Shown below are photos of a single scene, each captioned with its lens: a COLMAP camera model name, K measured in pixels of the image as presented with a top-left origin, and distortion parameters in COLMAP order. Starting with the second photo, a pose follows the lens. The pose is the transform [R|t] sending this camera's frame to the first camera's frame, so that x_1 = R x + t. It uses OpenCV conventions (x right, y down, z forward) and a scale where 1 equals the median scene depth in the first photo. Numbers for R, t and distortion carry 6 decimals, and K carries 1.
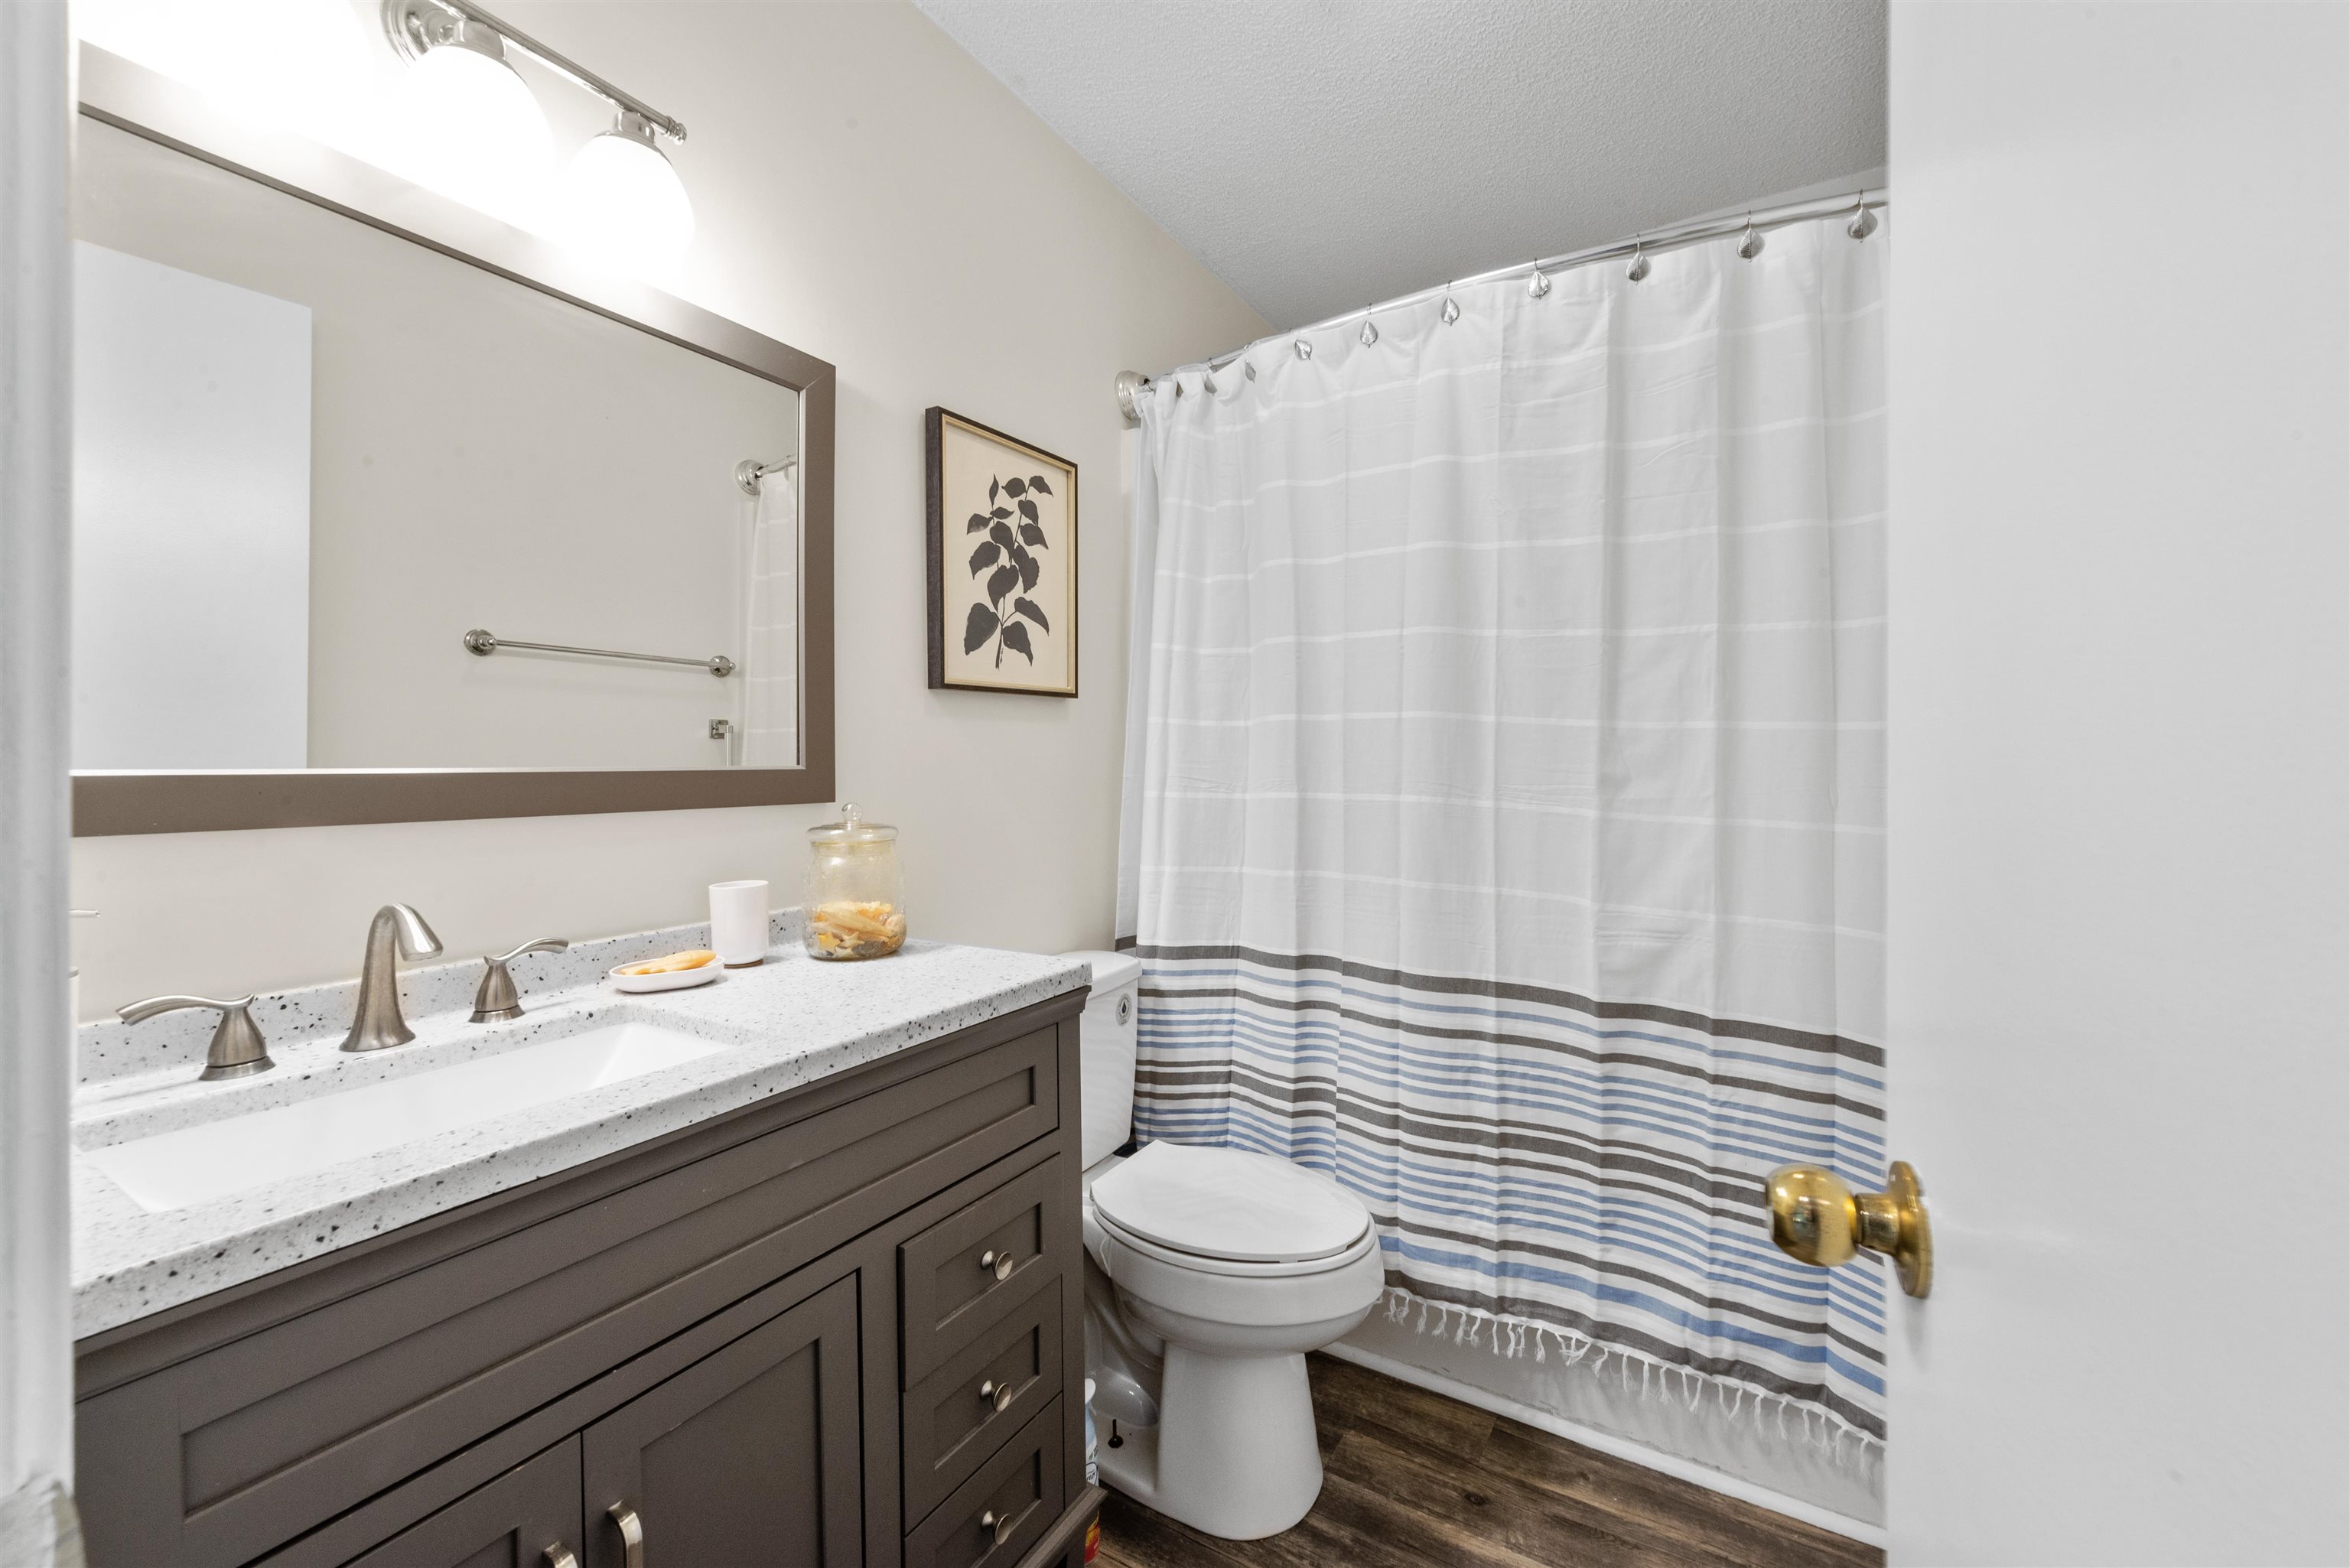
lens RADIAL K [[919.7, 0, 1185.5], [0, 919.7, 768.5], [0, 0, 1]] dist [0.018620, -0.006208]
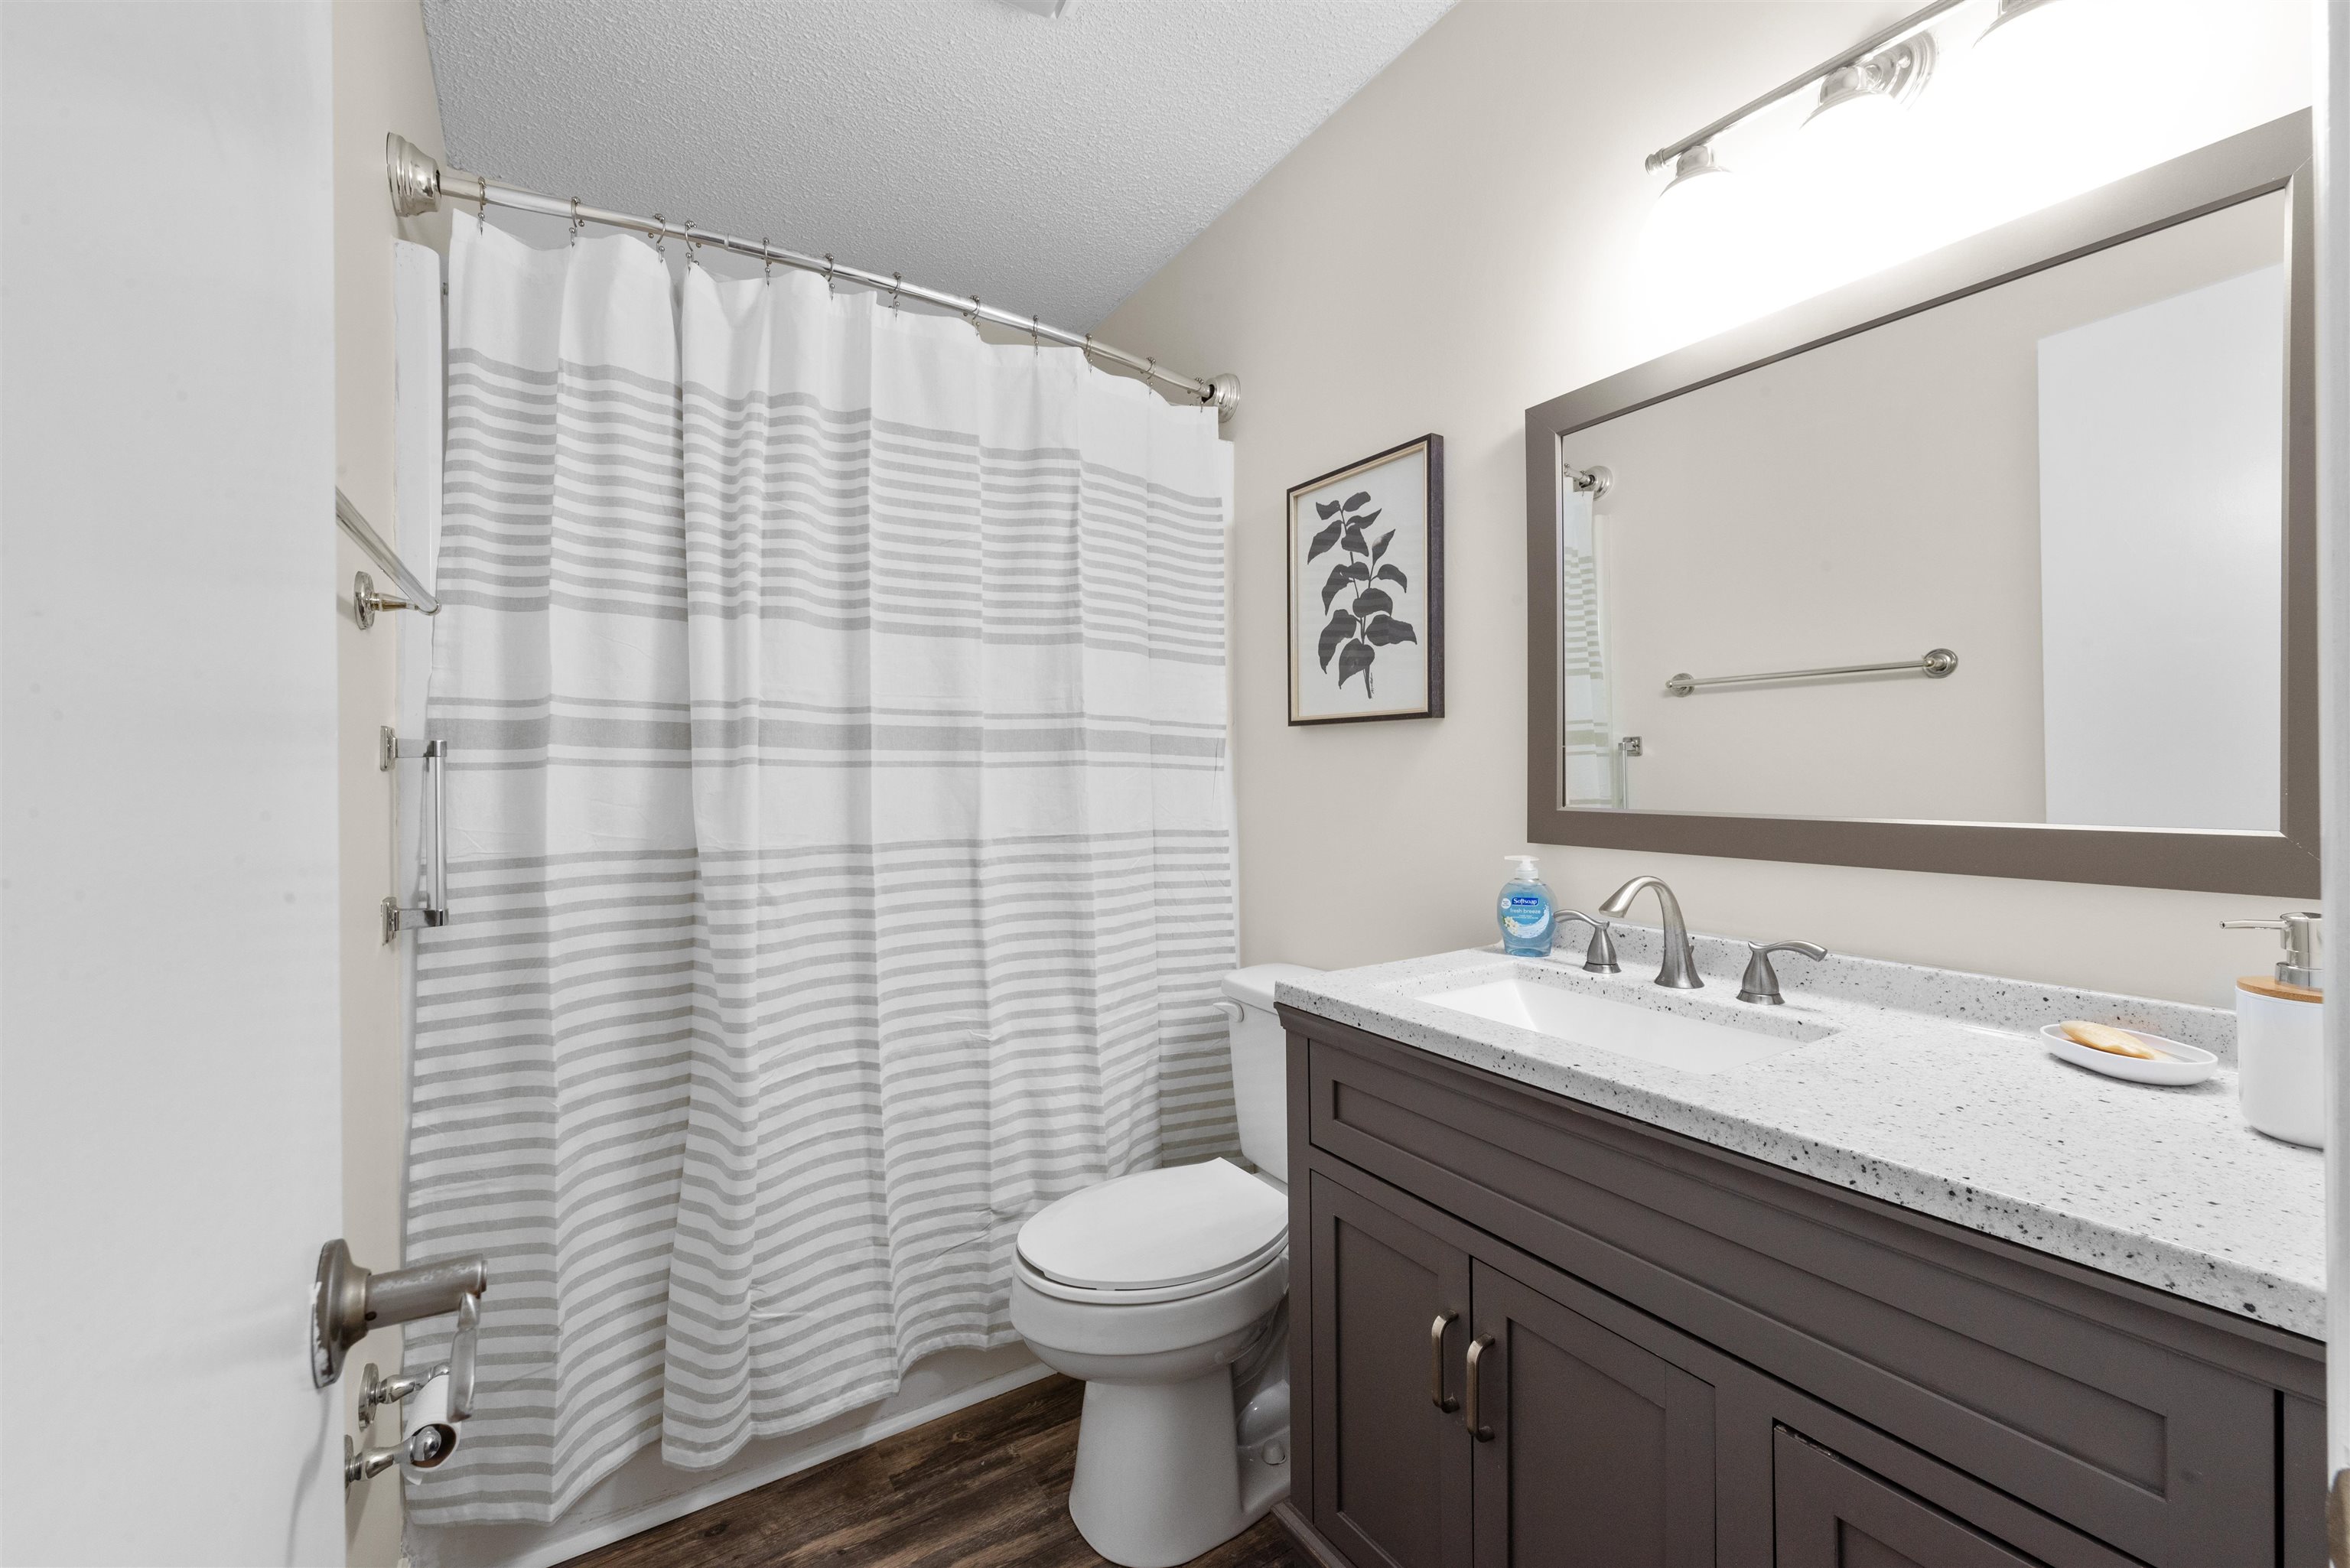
lens RADIAL K [[919.7, 0, 1185.5], [0, 919.7, 768.5], [0, 0, 1]] dist [0.018620, -0.006208]
pose [[-0.419702, 0.013579, -0.907560, 0.624895], [0.006328, 0.999908, 0.012035, -0.028666], [0.907640, -0.000692, -0.419749, 0.966639]]
